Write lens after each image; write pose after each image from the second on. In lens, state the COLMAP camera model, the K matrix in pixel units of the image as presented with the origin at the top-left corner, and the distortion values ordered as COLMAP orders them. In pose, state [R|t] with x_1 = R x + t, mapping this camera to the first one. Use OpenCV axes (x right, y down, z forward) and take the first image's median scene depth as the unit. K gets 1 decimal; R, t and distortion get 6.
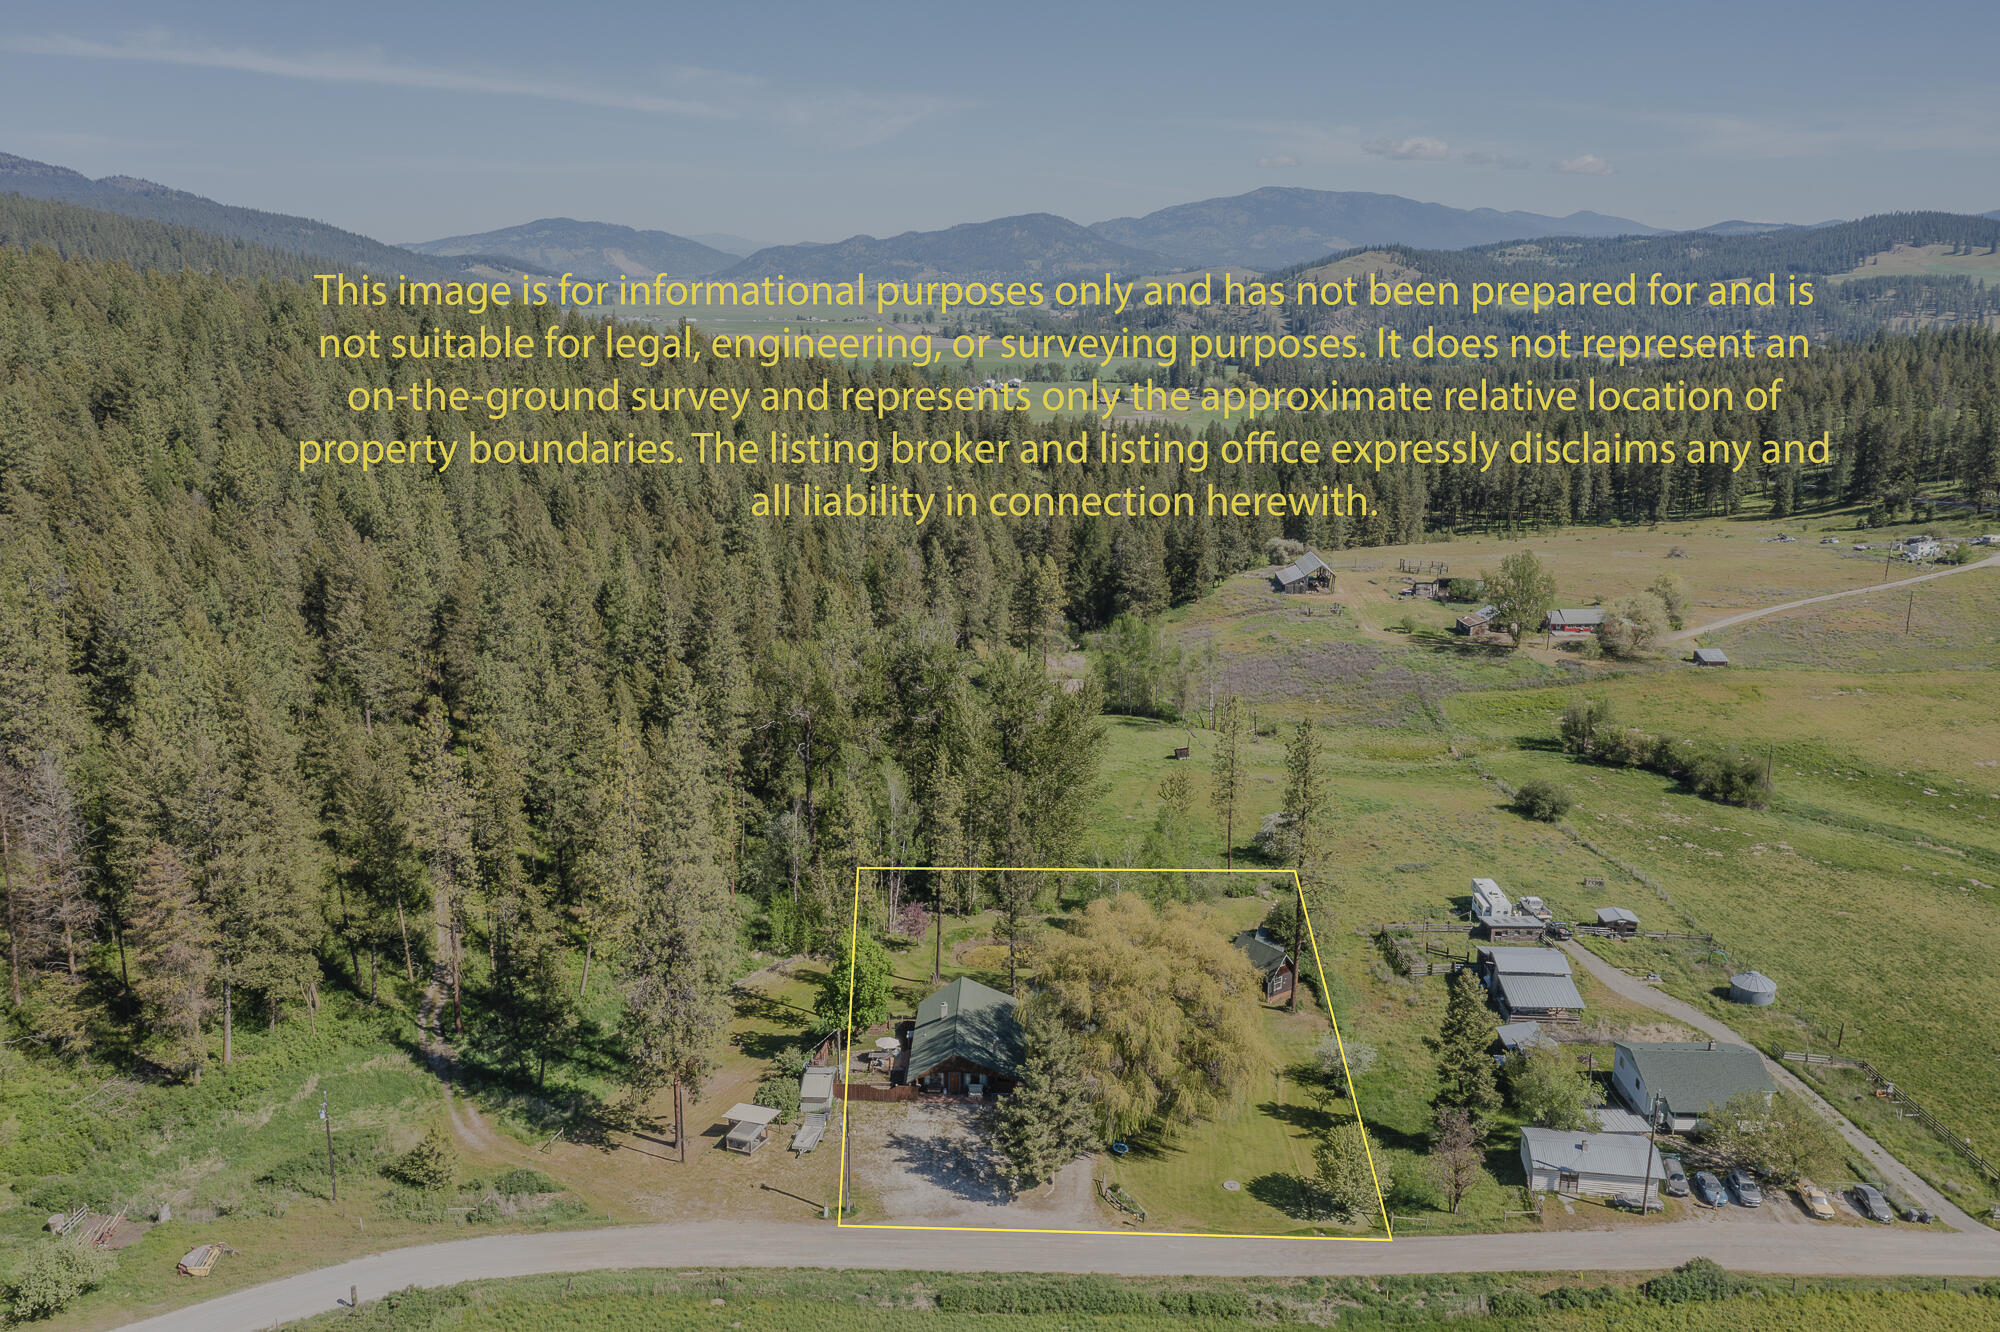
lens RADIAL K [[1654.6, 0, 1000.0], [0, 1654.6, 666.0], [0, 0, 1]] dist [0.002091, 0.000655]
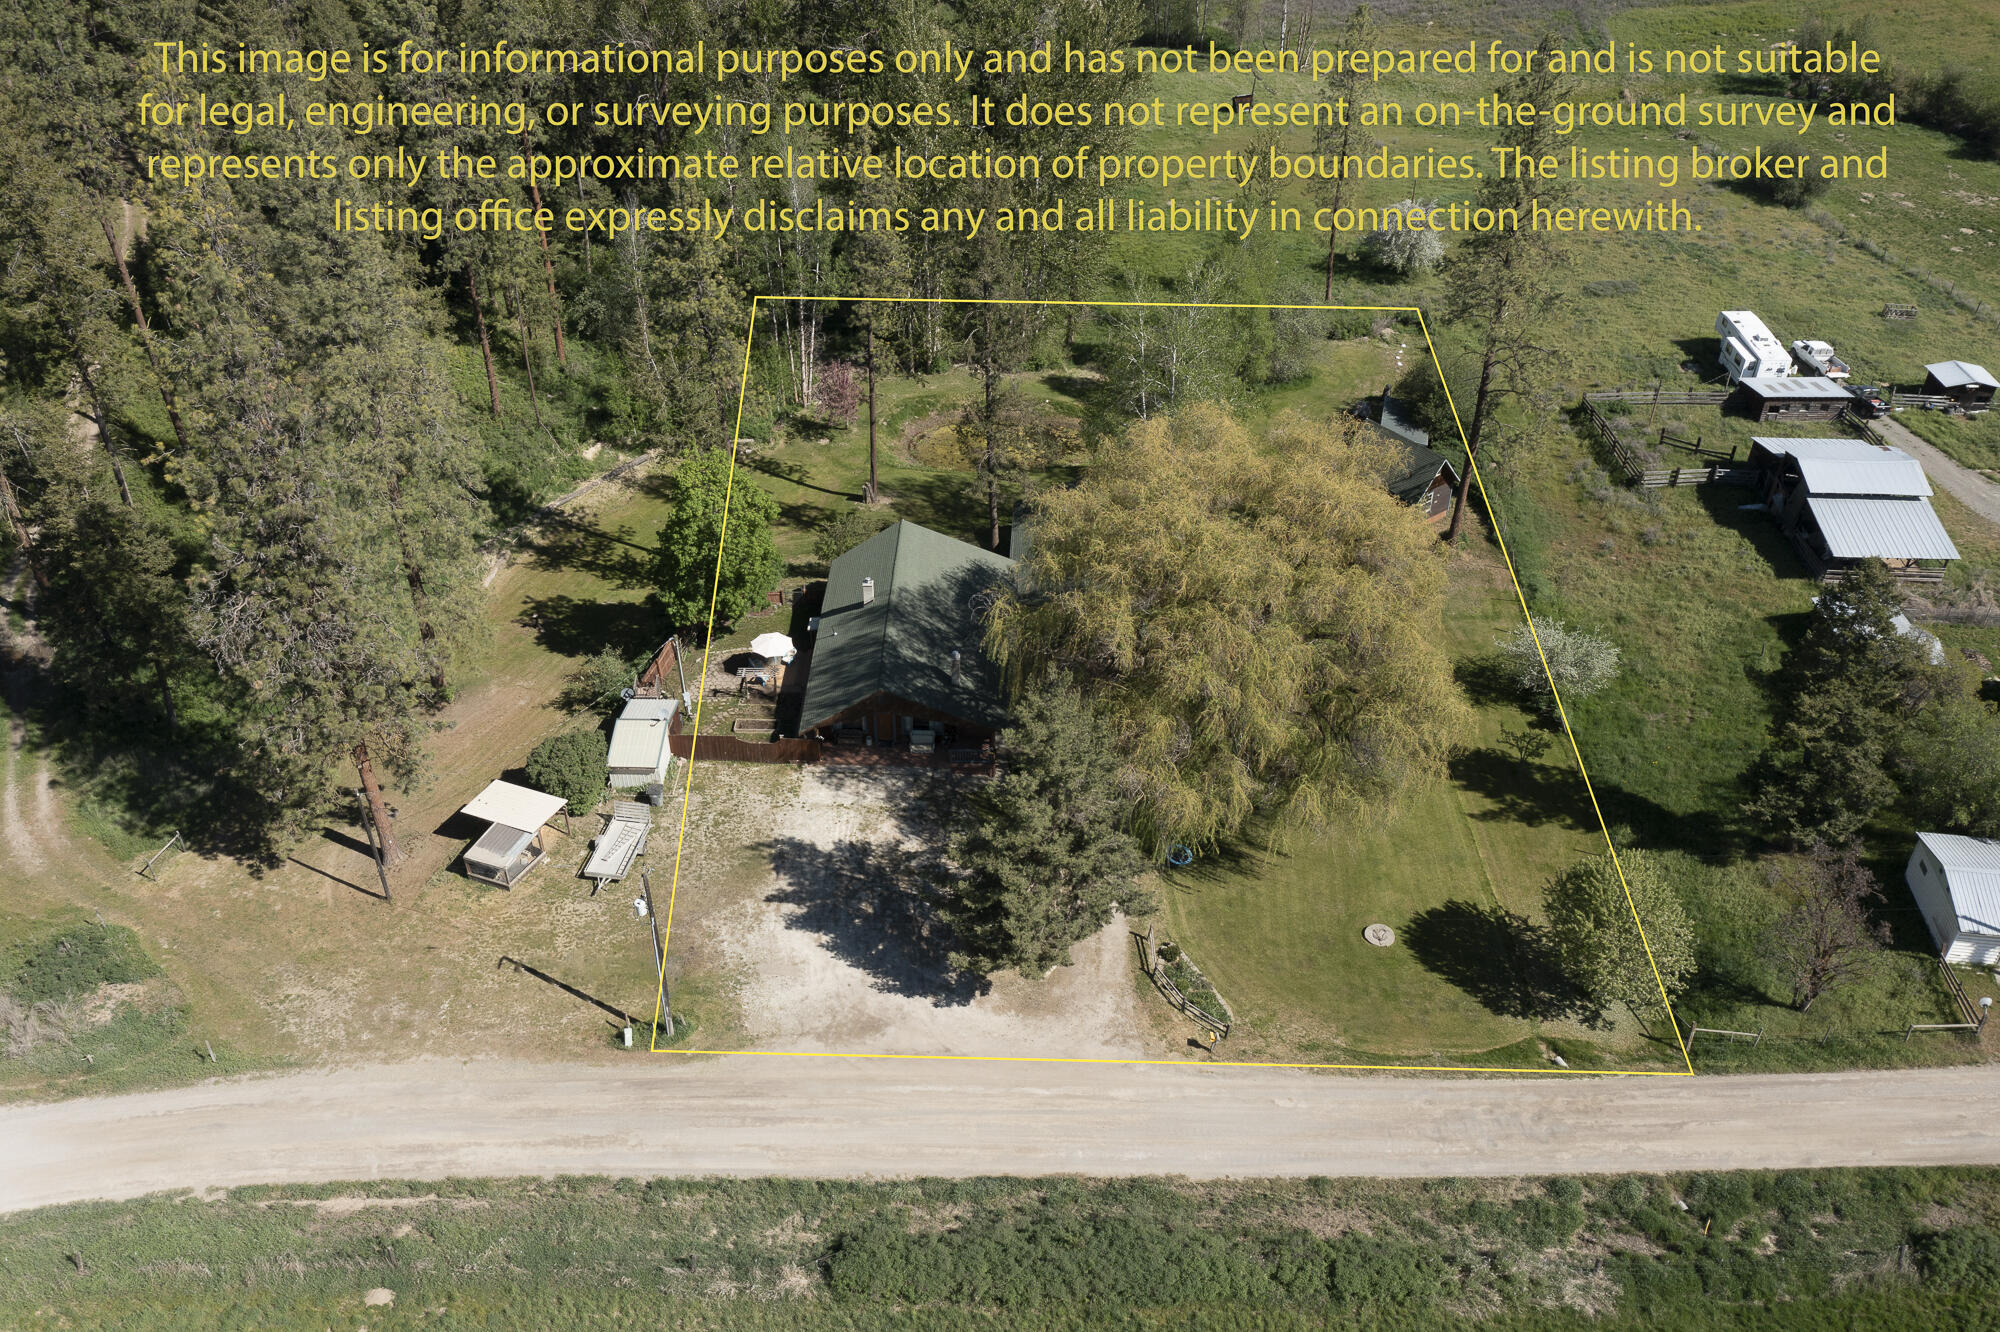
lens RADIAL K [[1654.6, 0, 1000.0], [0, 1654.6, 666.0], [0, 0, 1]] dist [0.002091, 0.000655]
pose [[0.999974, -0.006401, -0.003414, 0.014344], [0.007214, 0.927275, 0.374312, 0.020312], [0.000770, -0.374327, 0.927297, 0.487368]]
